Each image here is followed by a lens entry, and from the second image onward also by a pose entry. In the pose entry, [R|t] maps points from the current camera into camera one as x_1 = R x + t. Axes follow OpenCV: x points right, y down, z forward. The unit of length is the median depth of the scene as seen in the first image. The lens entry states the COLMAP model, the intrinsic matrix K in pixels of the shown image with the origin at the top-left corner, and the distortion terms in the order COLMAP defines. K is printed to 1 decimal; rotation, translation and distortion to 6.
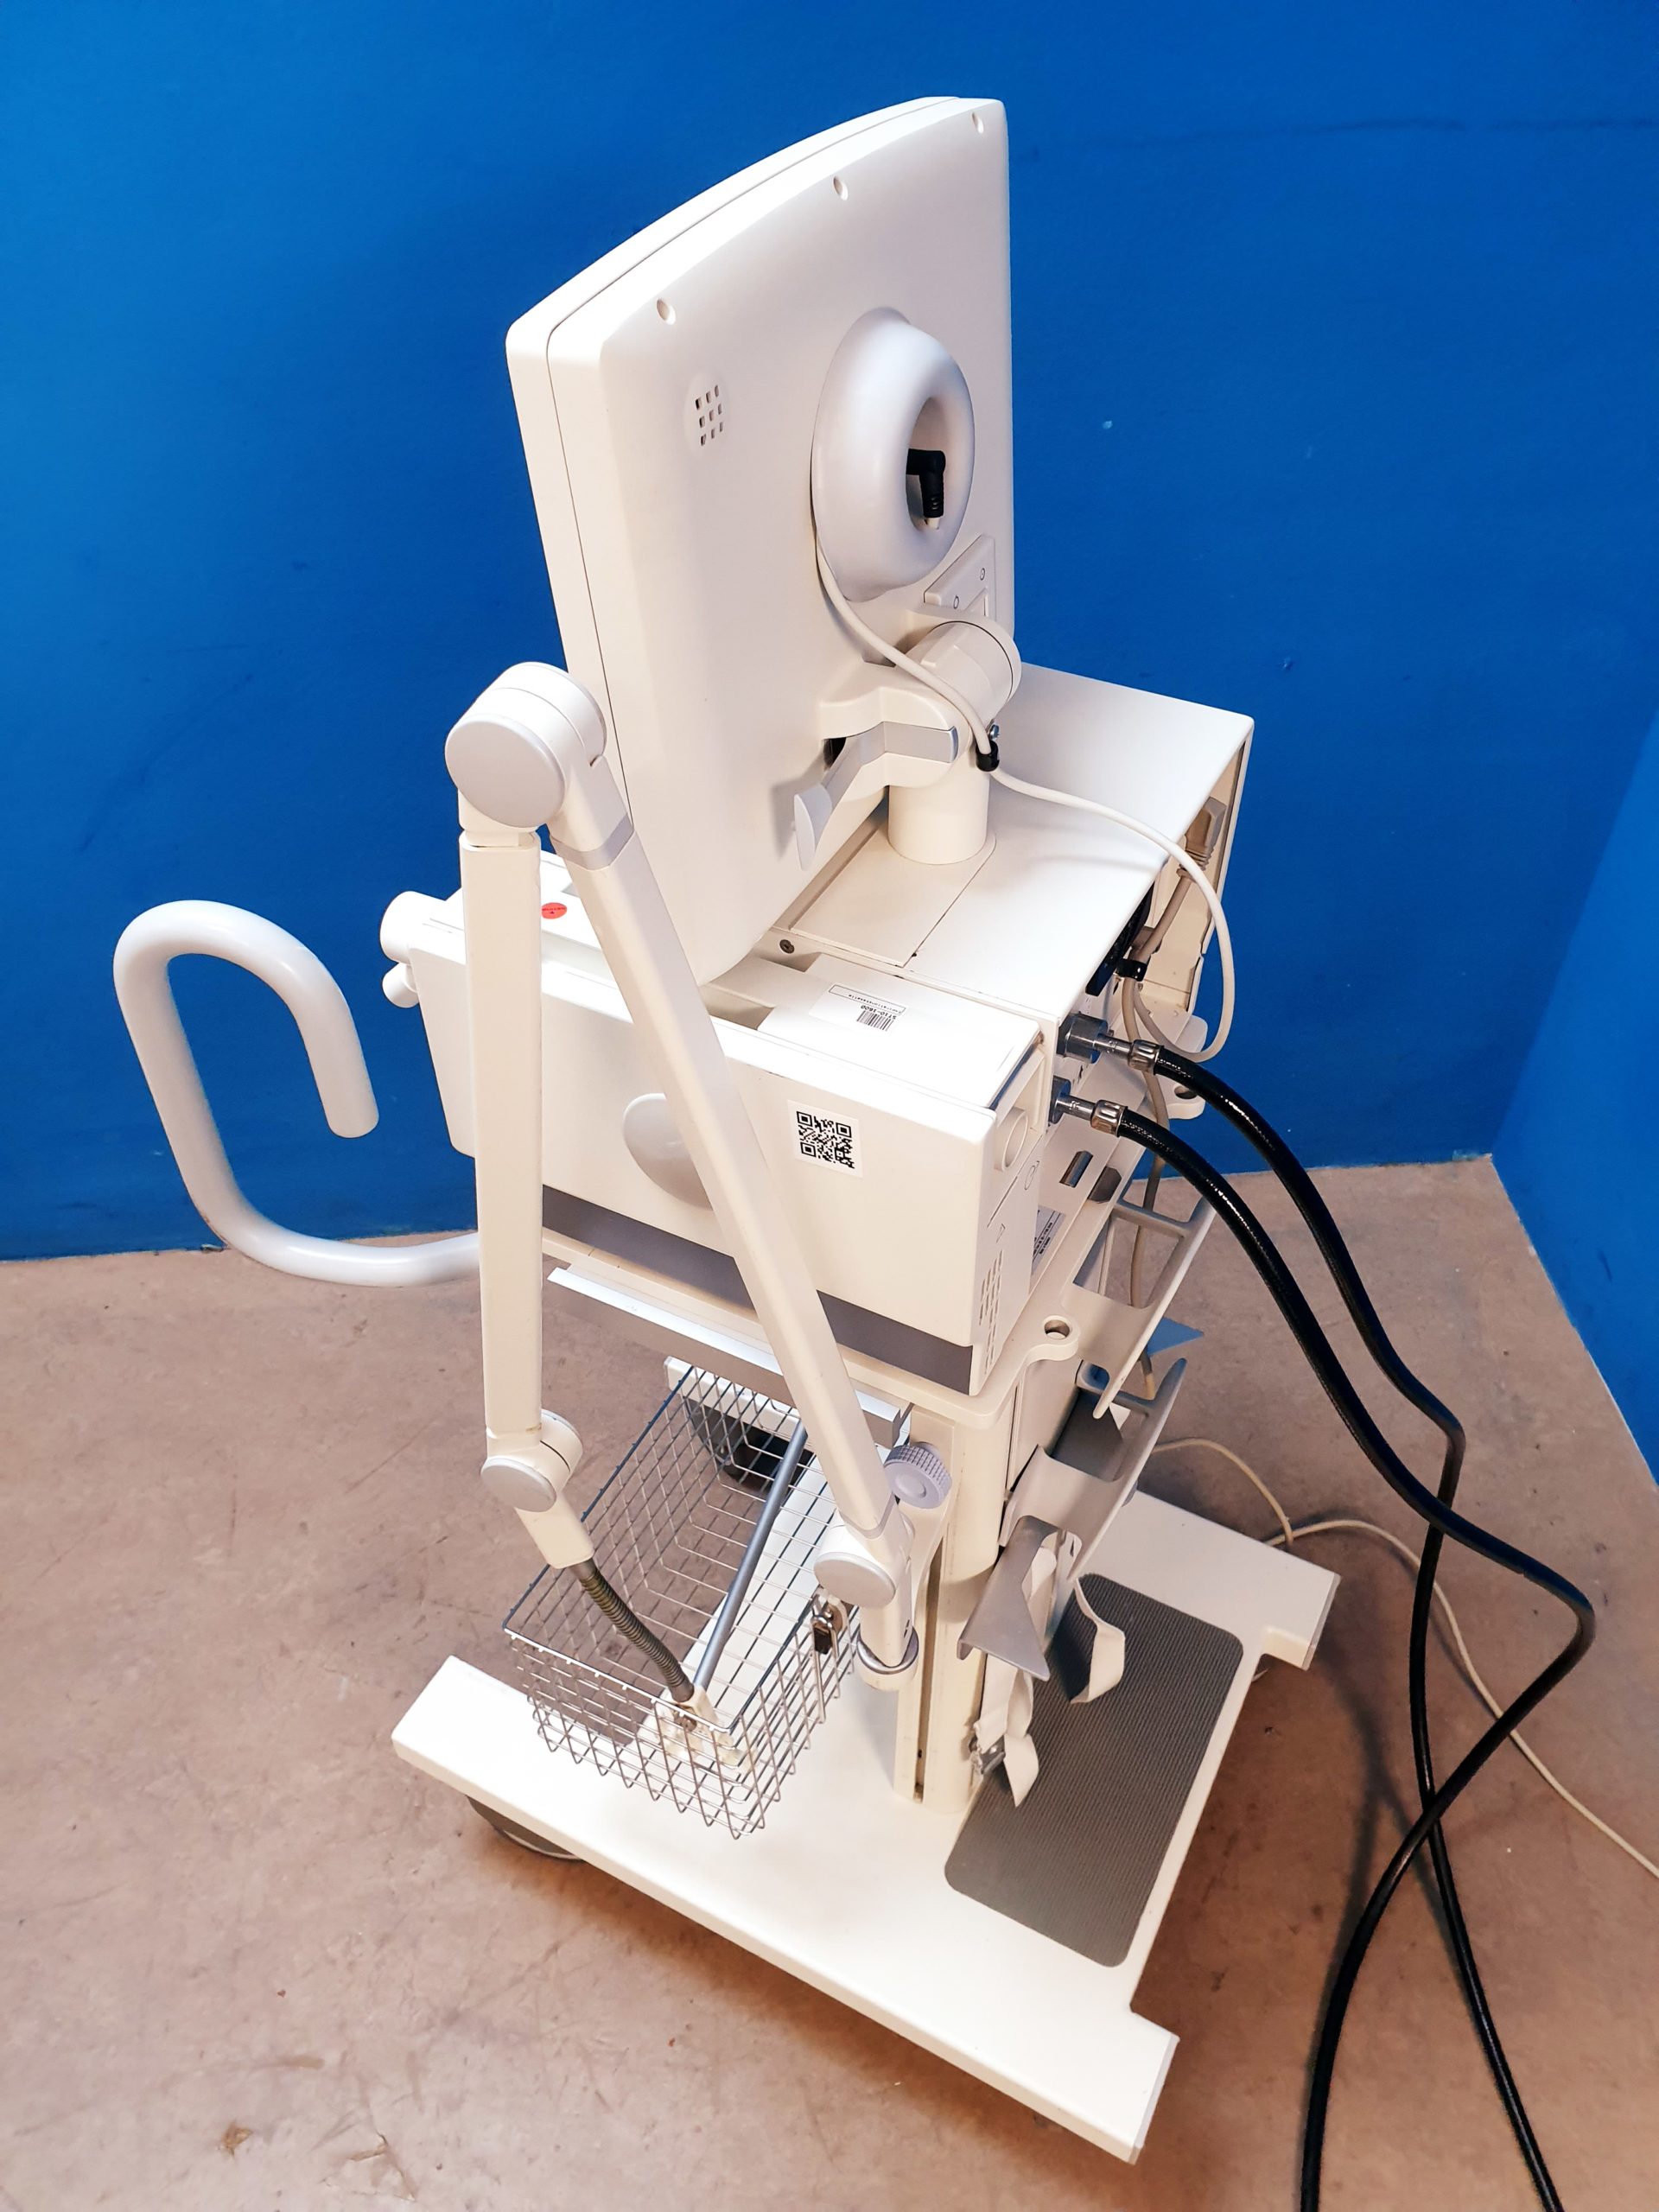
lens RADIAL K [[1678.3, 0, 822.8], [0, 1678.3, 1095.5], [0, 0, 1]] dist [-0.036129, 0.059052]
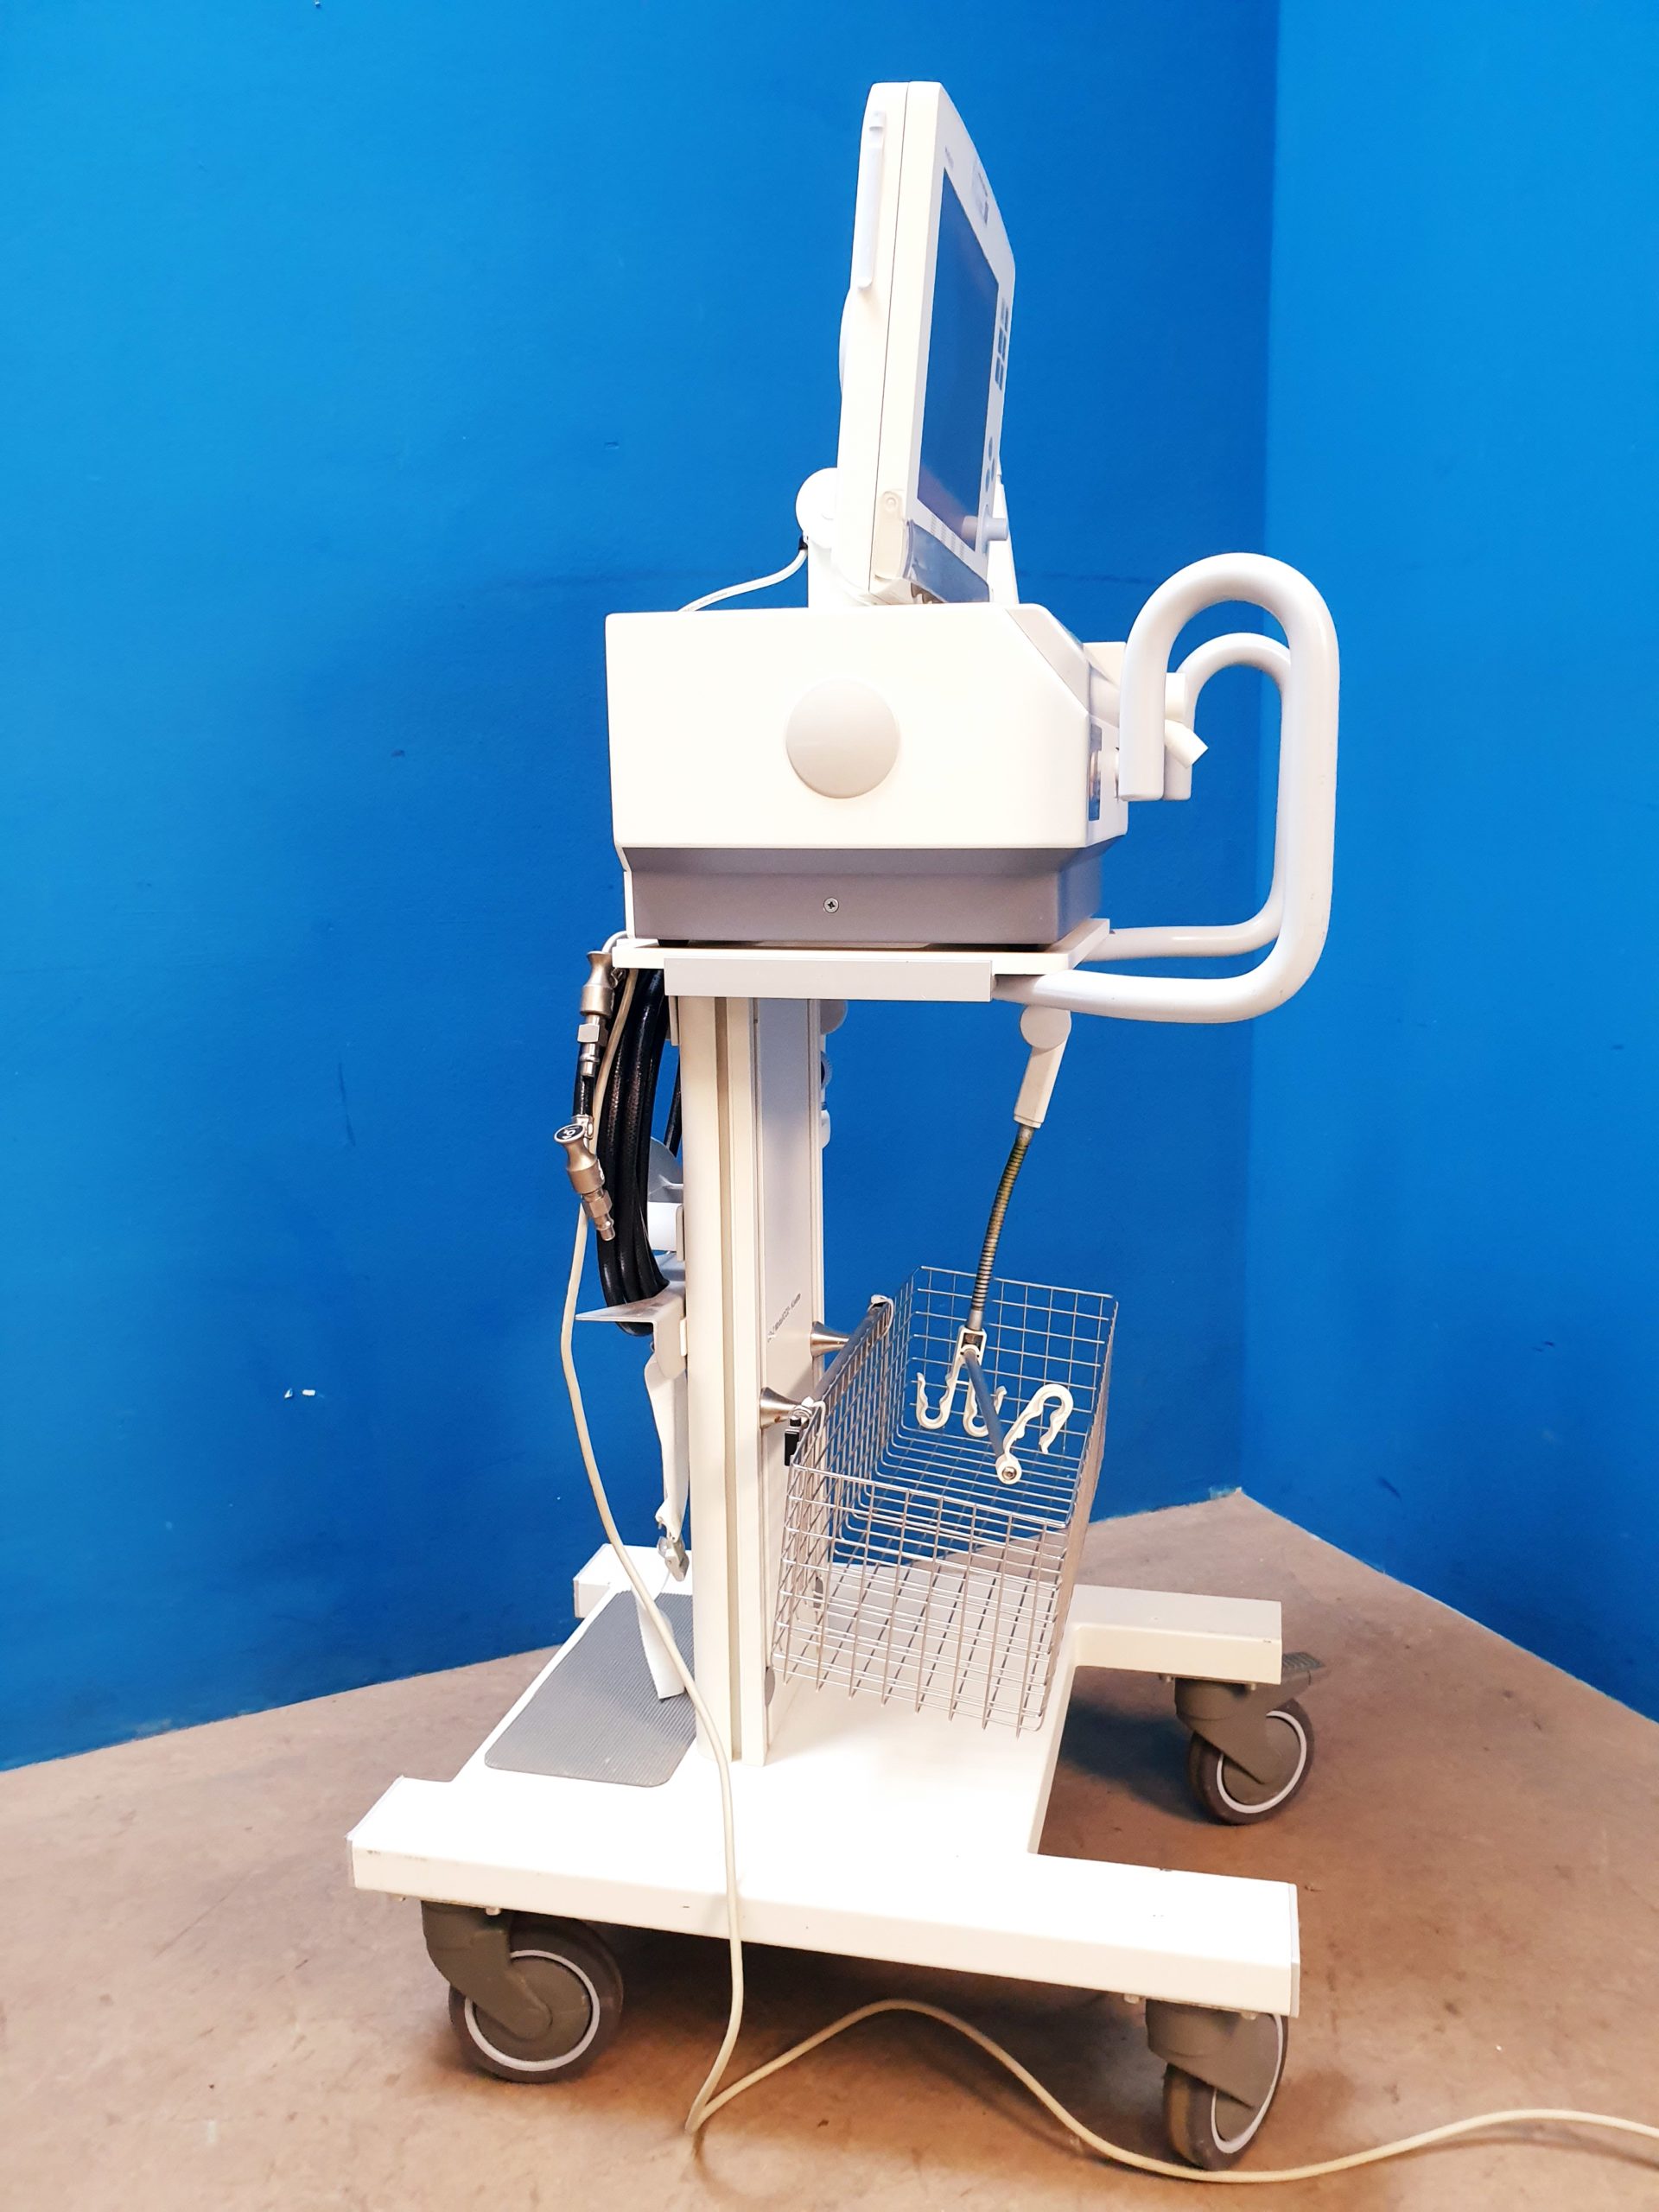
lens RADIAL K [[1675.2, 0, 829.5], [0, 1675.2, 1106.0], [0, 0, 1]] dist [-0.010731, 0.000233]
pose [[0.941965, -0.069703, 0.328395, -0.220585], [0.238089, 0.828342, -0.507113, 0.382679], [-0.236676, 0.555870, 0.796865, 0.094761]]
